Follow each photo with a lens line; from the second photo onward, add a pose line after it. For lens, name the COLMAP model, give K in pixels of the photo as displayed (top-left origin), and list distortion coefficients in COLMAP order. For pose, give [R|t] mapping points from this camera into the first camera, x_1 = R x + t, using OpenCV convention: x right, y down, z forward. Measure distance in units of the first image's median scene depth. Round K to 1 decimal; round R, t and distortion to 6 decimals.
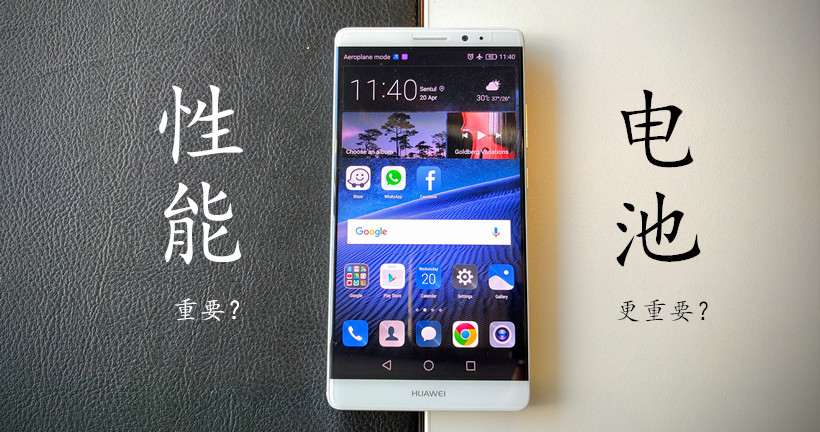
lens RADIAL K [[624.2, 0, 411.9], [0, 624.2, 216.0], [0, 0, 1]] dist [0.000196, -0.000009]
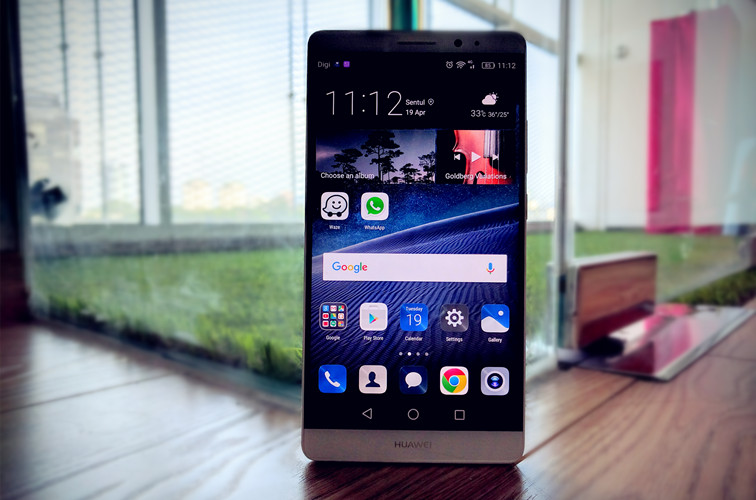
lens RADIAL K [[574.5, 0, 378.9], [0, 574.5, 249.1], [0, 0, 1]] dist [-0.000609, -0.000103]
pose [[0.999658, 0.003371, -0.025929, -0.002585], [-0.003439, 0.999991, -0.002590, 0.001639], [0.025920, 0.002678, 0.999660, 0.184059]]
